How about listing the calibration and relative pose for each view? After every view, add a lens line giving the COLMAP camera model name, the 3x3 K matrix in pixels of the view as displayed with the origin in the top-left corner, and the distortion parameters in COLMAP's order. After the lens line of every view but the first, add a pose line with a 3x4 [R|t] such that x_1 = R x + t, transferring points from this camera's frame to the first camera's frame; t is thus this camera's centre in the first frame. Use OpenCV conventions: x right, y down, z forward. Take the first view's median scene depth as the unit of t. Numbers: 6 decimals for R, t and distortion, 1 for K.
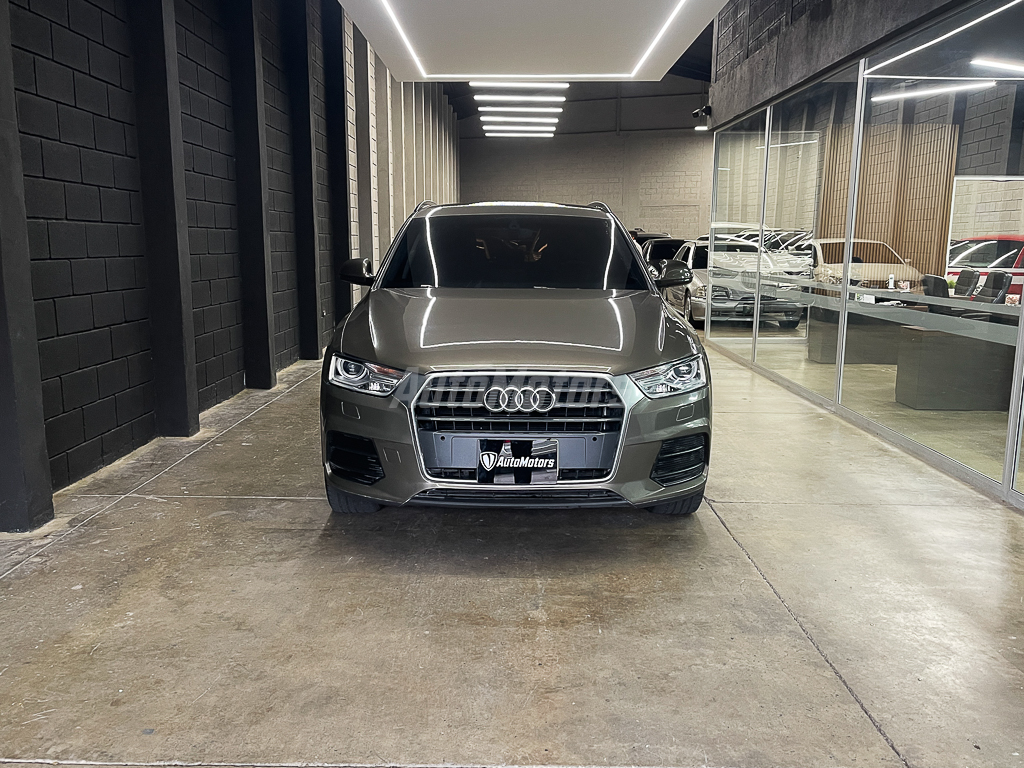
lens RADIAL K [[899.2, 0, 514.9], [0, 899.2, 382.5], [0, 0, 1]] dist [0.044412, -0.038376]
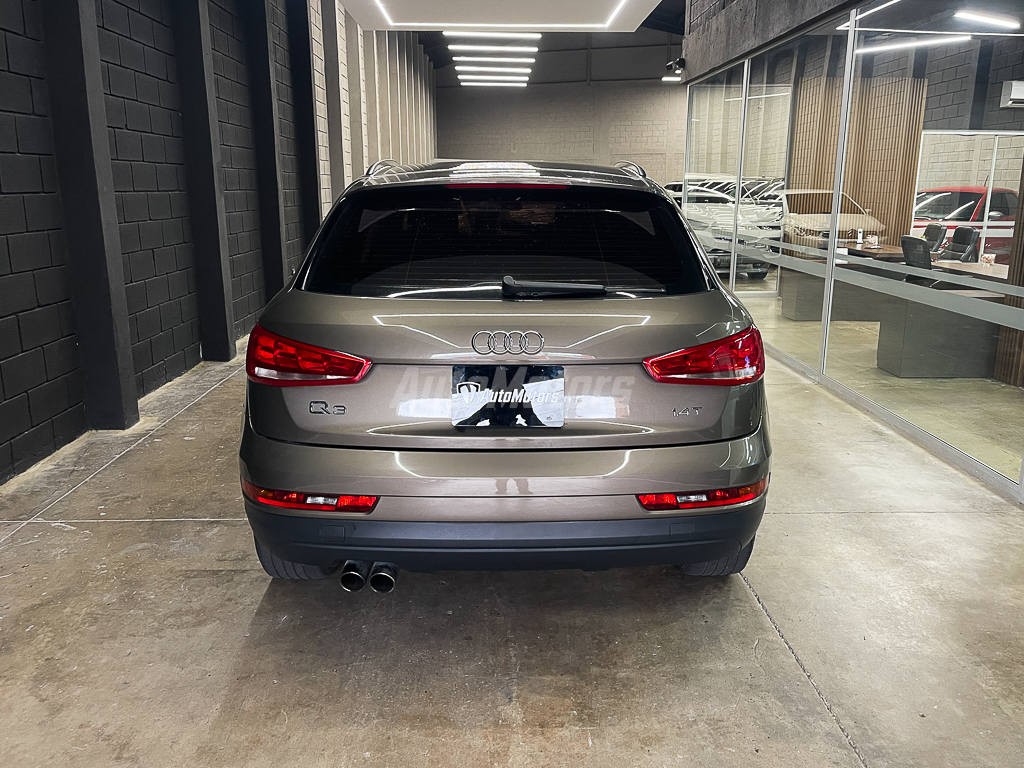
lens RADIAL K [[826.2, 0, 535.5], [0, 826.2, 363.5], [0, 0, 1]] dist [0.058991, -0.078347]
pose [[0.998689, -0.011560, 0.049864, 0.006862], [0.008671, 0.998292, 0.057778, -0.046184], [-0.050446, -0.057270, 0.997083, 0.141925]]
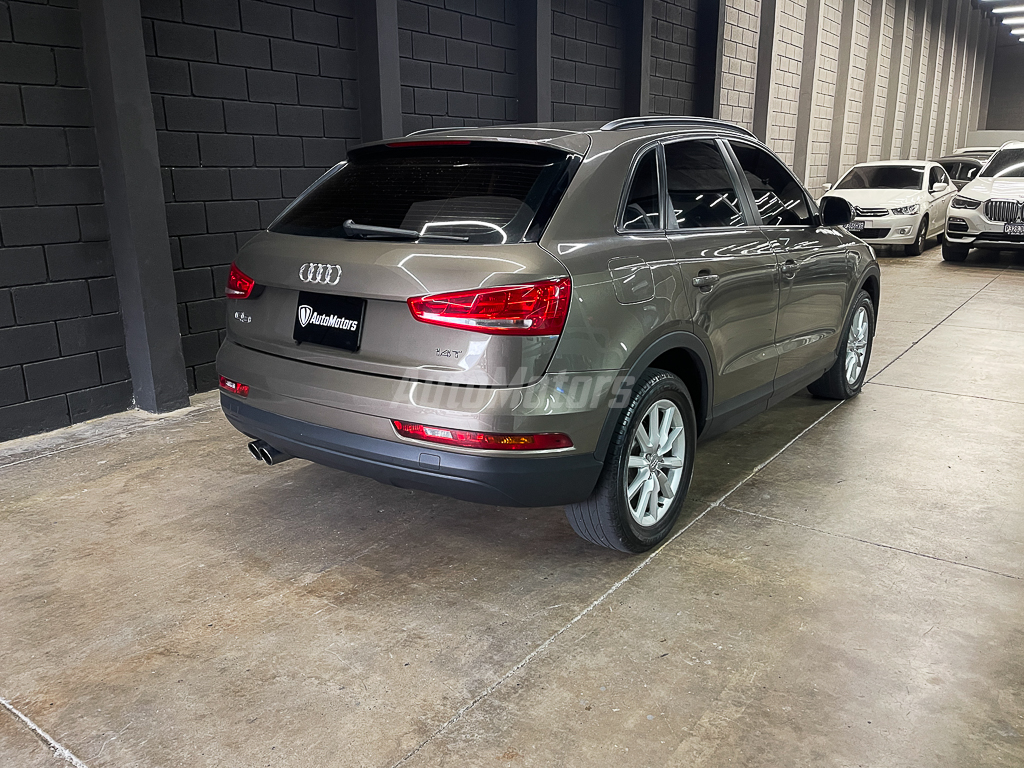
lens RADIAL K [[826.2, 0, 504.6], [0, 826.2, 389.3], [0, 0, 1]] dist [0.058991, -0.078347]
pose [[0.802520, 0.134965, -0.581159, 0.345642], [-0.073899, 0.989063, 0.127647, -0.037494], [0.592031, -0.059492, 0.803716, 0.207707]]
